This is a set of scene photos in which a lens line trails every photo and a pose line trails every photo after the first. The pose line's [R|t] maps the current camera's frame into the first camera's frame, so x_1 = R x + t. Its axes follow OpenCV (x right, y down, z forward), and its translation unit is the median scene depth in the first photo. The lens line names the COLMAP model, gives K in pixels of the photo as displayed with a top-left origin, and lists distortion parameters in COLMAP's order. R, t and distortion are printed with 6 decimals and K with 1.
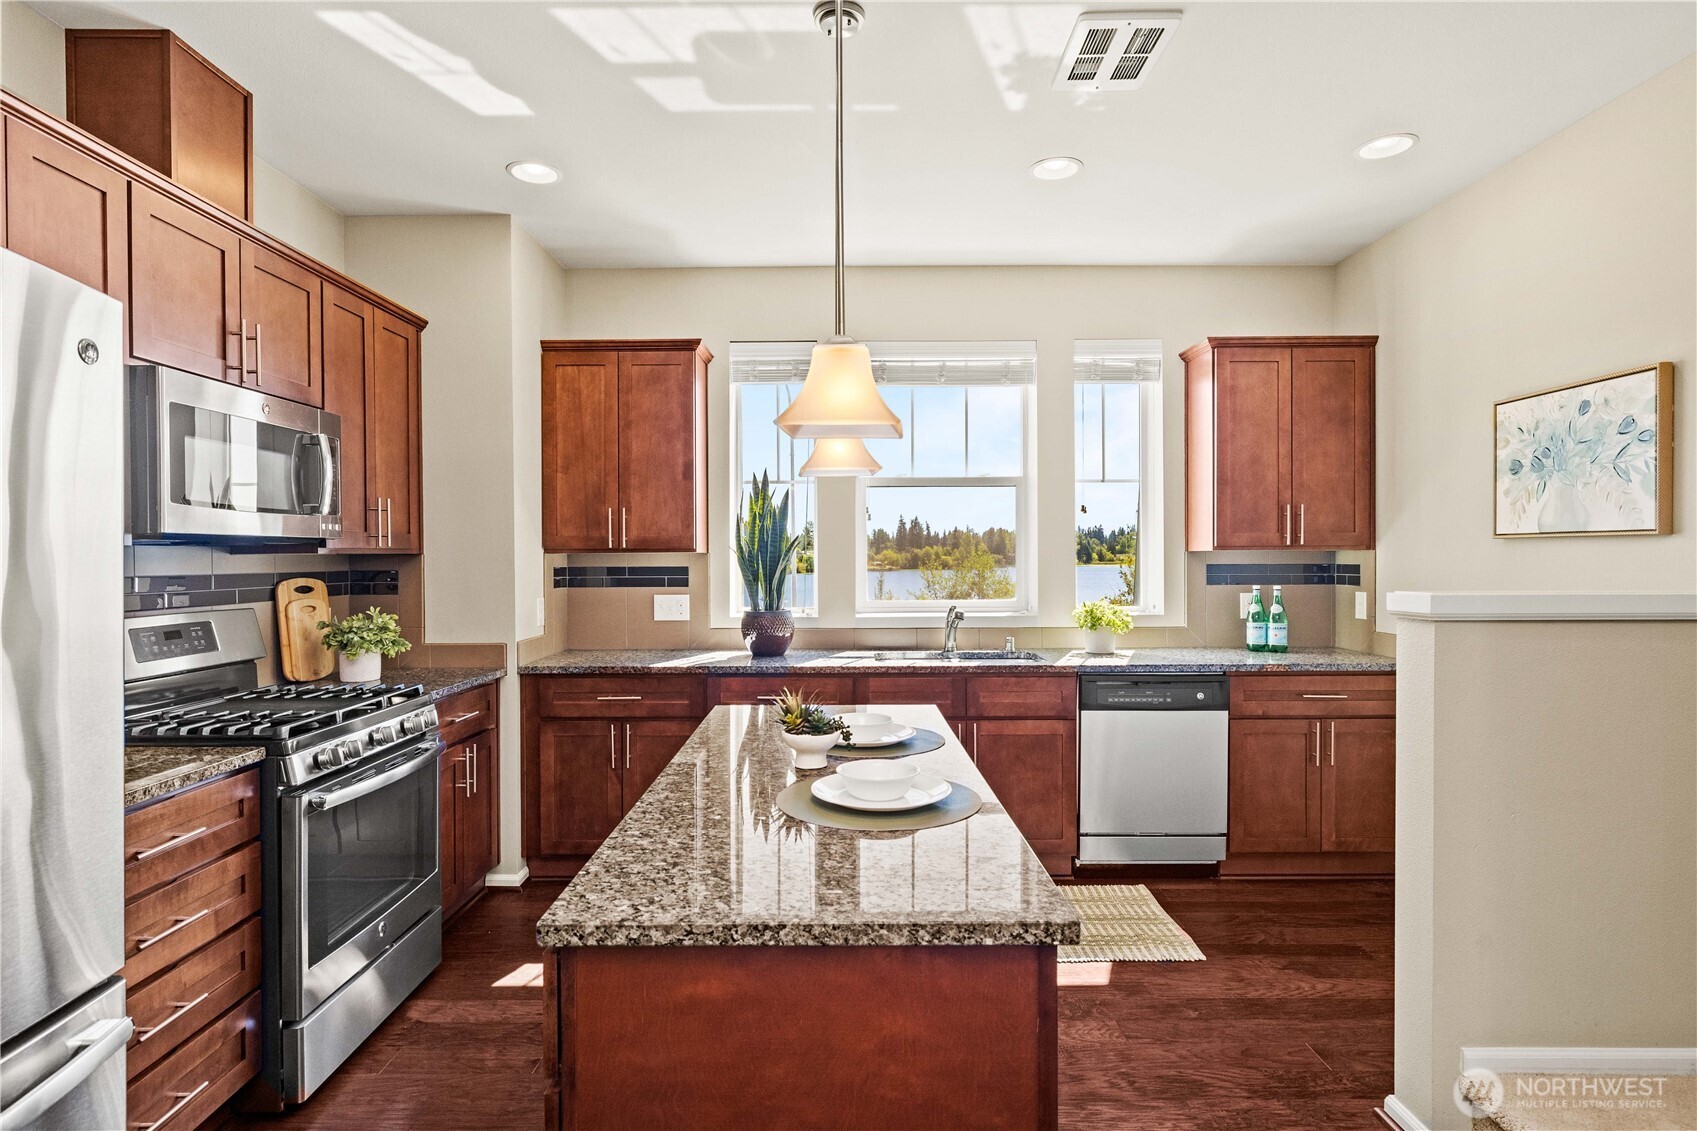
lens RADIAL K [[870.3, 0, 848.2], [0, 870.3, 562.4], [0, 0, 1]] dist [-0.000570, 0.000070]
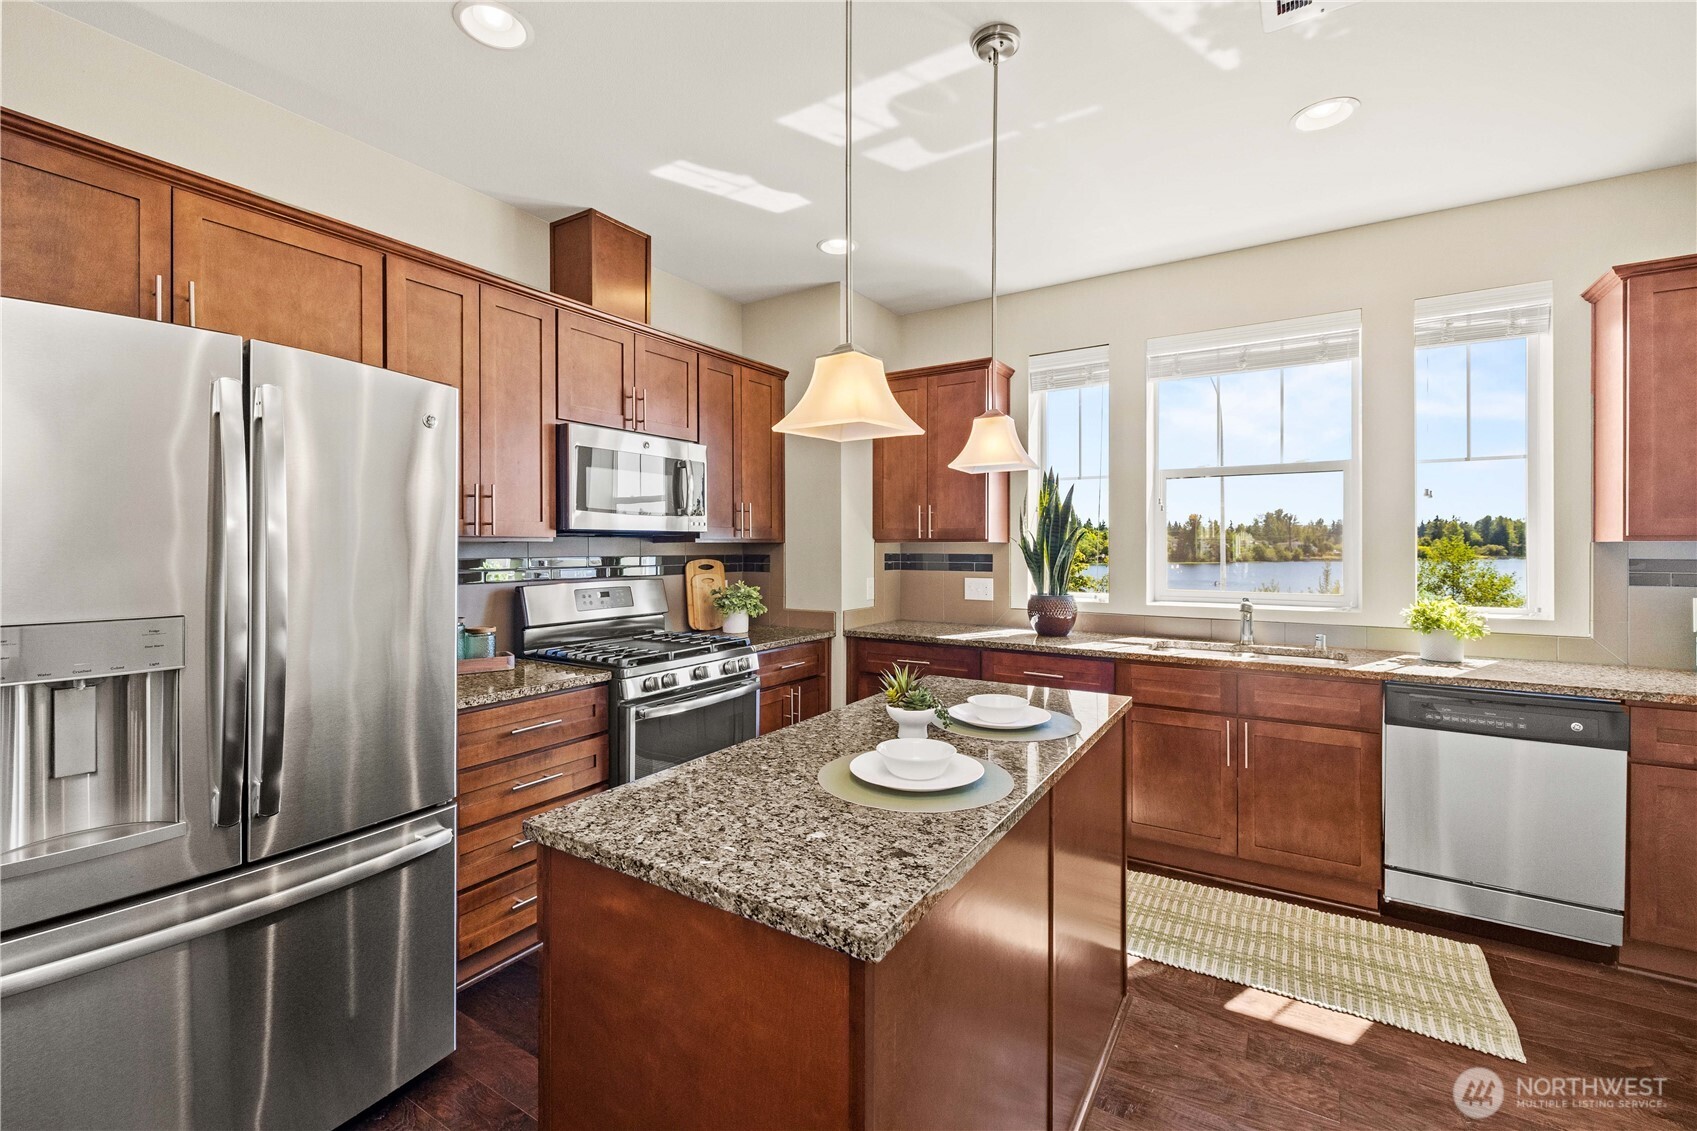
lens RADIAL K [[719.6, 0, 847.4], [0, 719.6, 546.4], [0, 0, 1]] dist [0.001738, -0.000189]
pose [[0.845159, 0.005419, -0.534487, 0.195517], [-0.007901, 0.999966, -0.002355, -0.002184], [0.534456, 0.006214, 0.845173, 0.098483]]
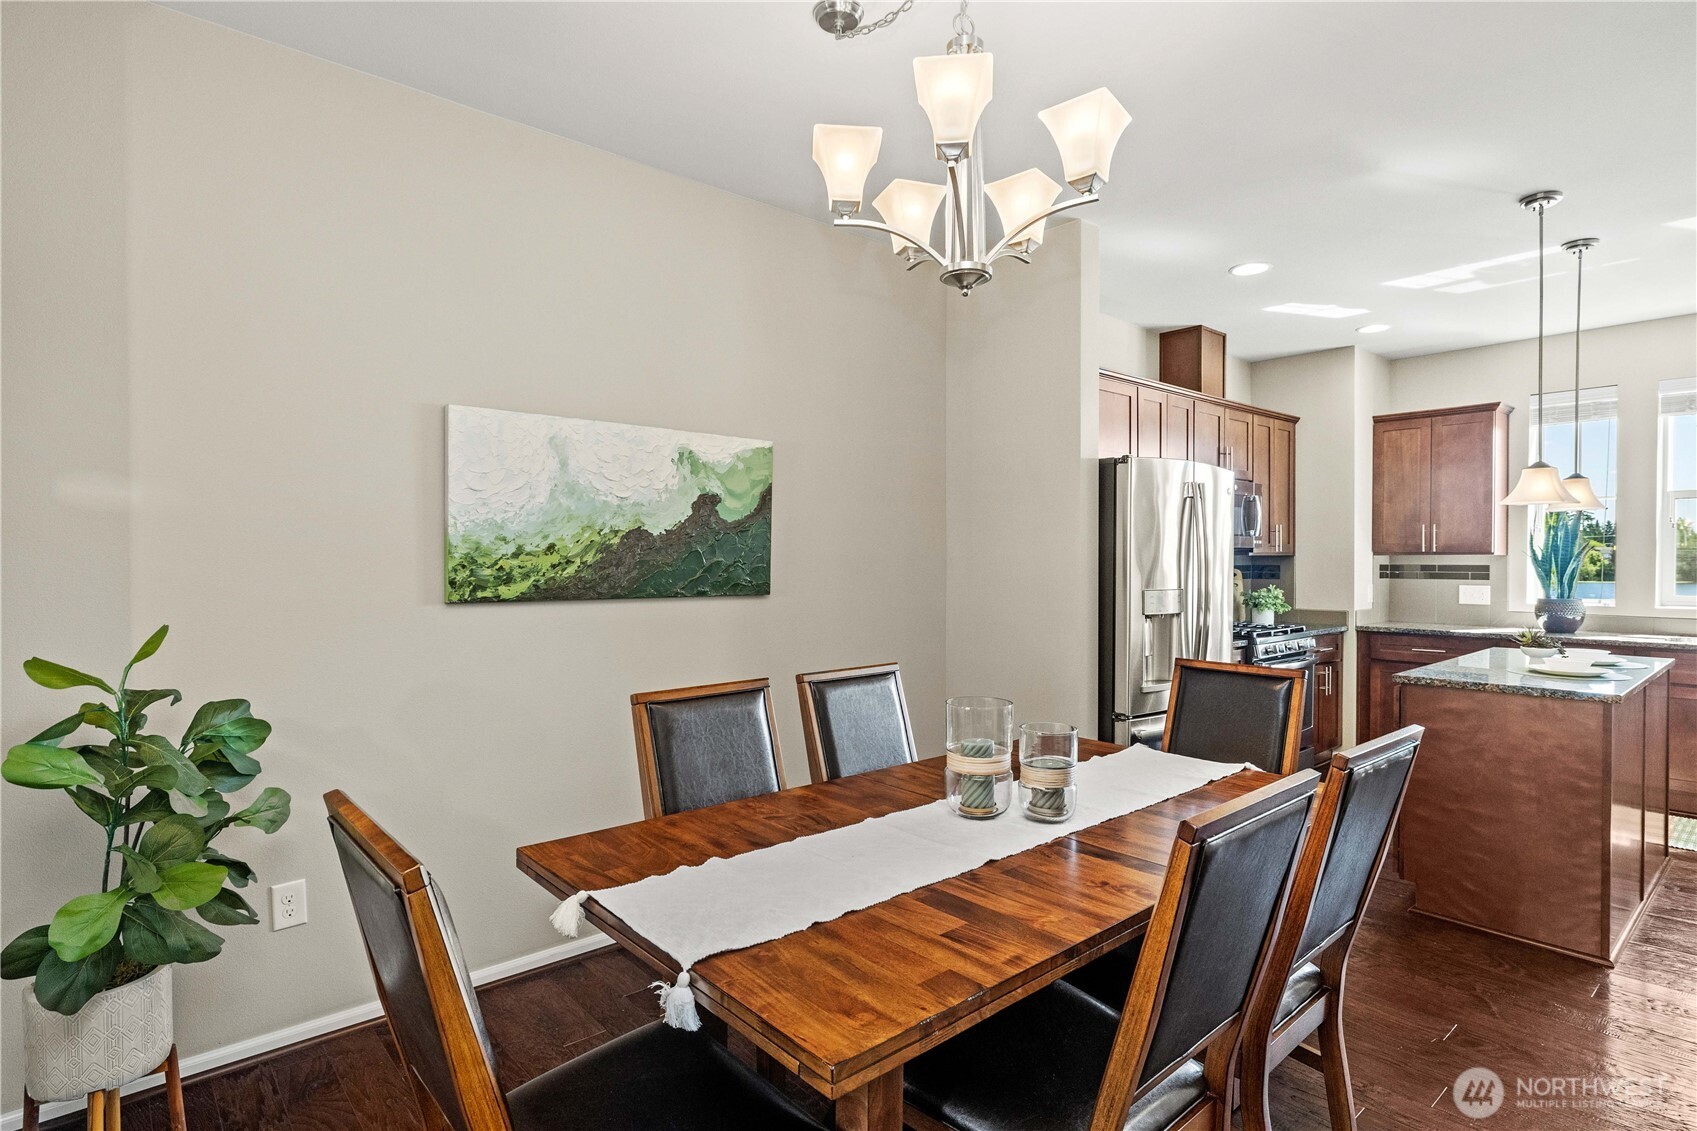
lens RADIAL K [[870.3, 0, 848.5], [0, 870.3, 565.7], [0, 0, 1]] dist [-0.000570, 0.000070]
pose [[0.657658, 0.011454, -0.753229, 0.213512], [-0.008280, 0.999934, 0.007976, 0.003776], [0.753271, 0.000992, 0.657710, -0.762837]]
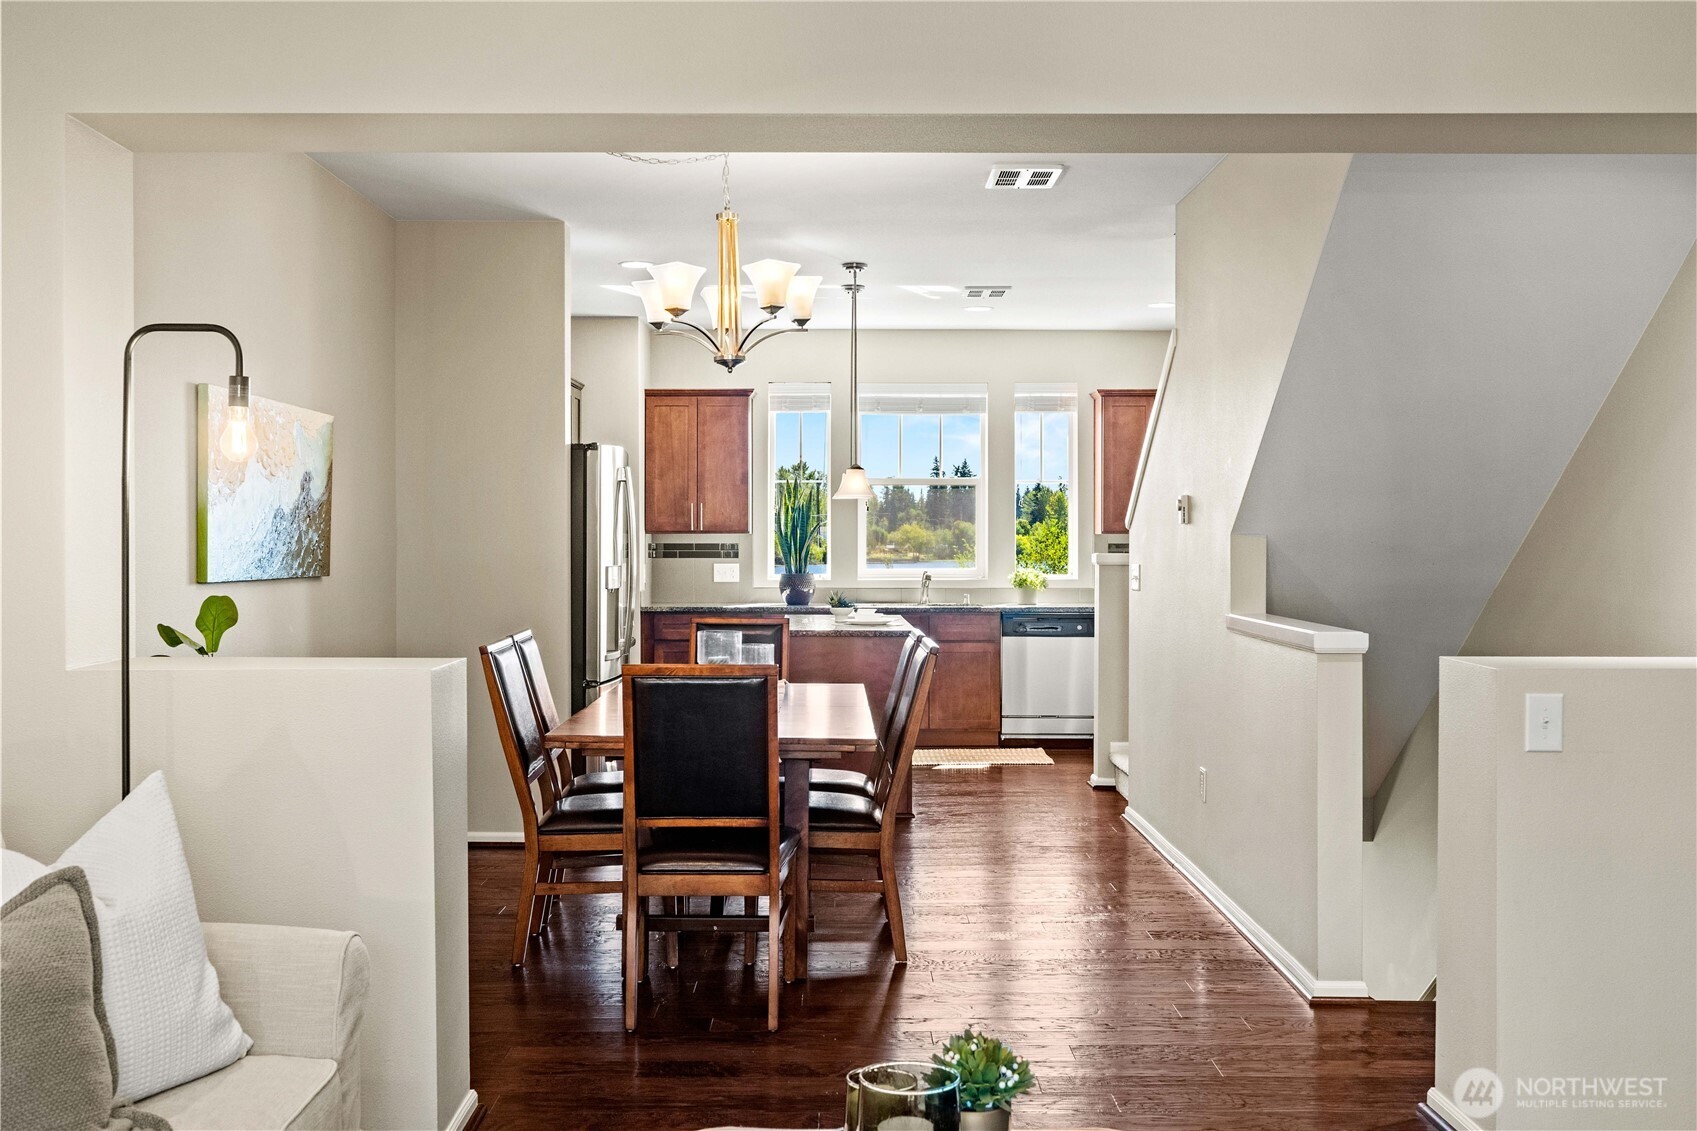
lens RADIAL K [[1640.8, 0, 847.7], [0, 1640.8, 557.8], [0, 0, 1]] dist [-0.009828, 0.000000]
pose [[0.999969, 0.004769, 0.006243, -0.028696], [-0.004813, 0.999964, 0.006988, 0.009913], [-0.006209, -0.007018, 0.999956, -1.926650]]
